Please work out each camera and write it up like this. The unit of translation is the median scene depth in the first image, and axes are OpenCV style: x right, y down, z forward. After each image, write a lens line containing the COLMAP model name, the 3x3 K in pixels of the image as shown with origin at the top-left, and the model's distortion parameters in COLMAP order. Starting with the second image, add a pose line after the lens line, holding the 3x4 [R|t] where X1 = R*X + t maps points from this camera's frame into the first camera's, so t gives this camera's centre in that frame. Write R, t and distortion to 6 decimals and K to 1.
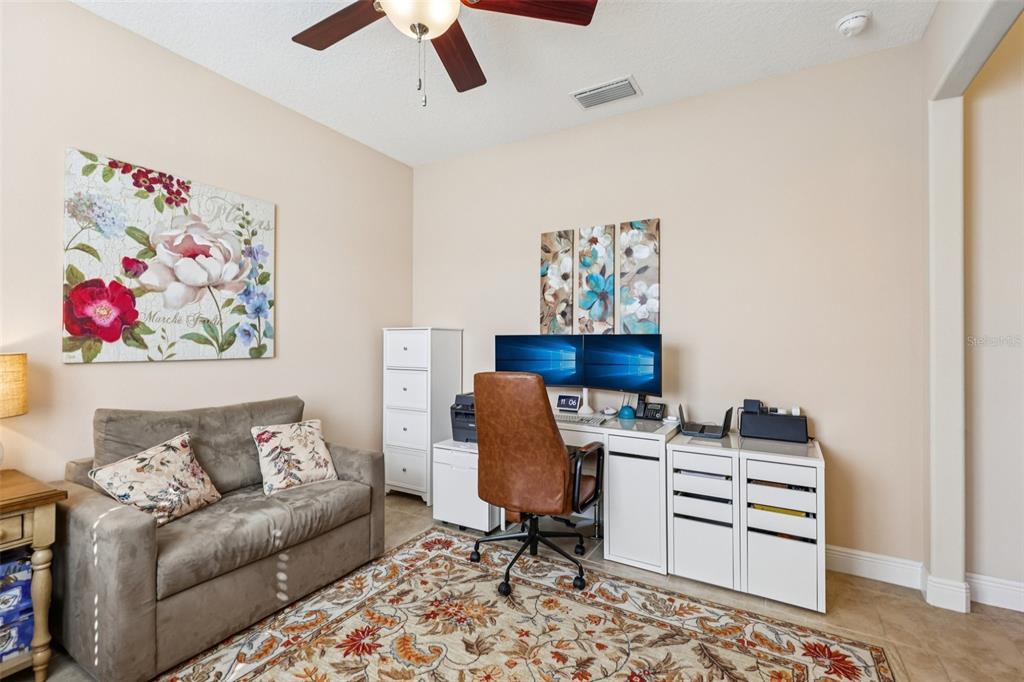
lens RADIAL K [[445.6, 0, 509.5], [0, 445.6, 341.3], [0, 0, 1]] dist [0.002749, -0.000649]
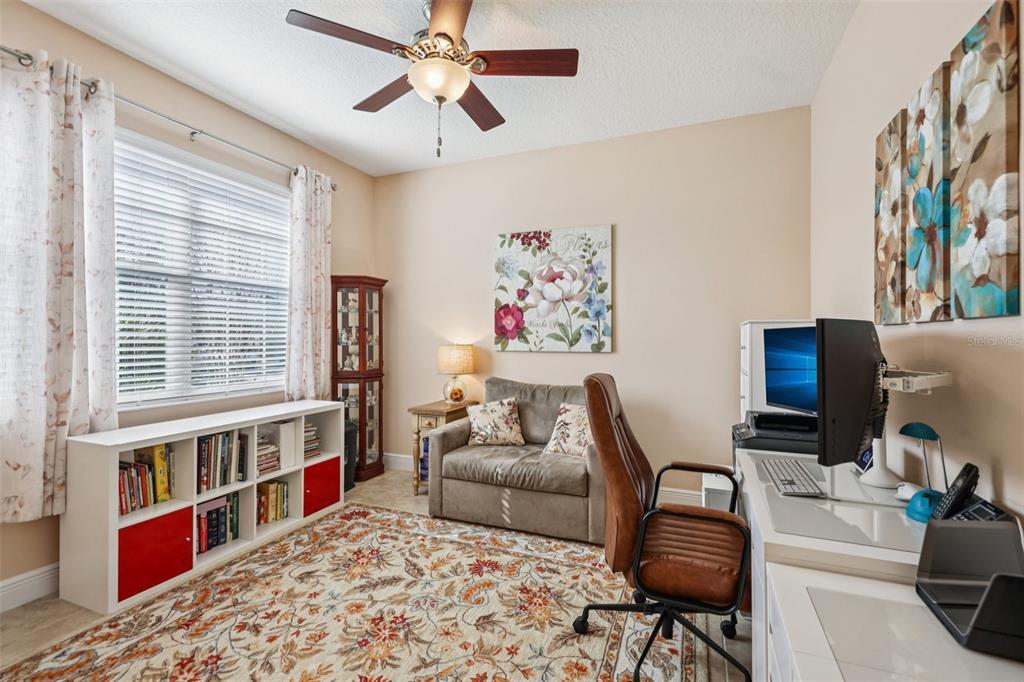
lens RADIAL K [[445.6, 0, 510.2], [0, 445.6, 338.1], [0, 0, 1]] dist [0.002749, -0.000649]
pose [[0.158867, -0.005181, -0.987286, 0.750740], [-0.000288, 0.999986, -0.005294, 0.005318], [0.987300, 0.001125, 0.158864, 0.665475]]
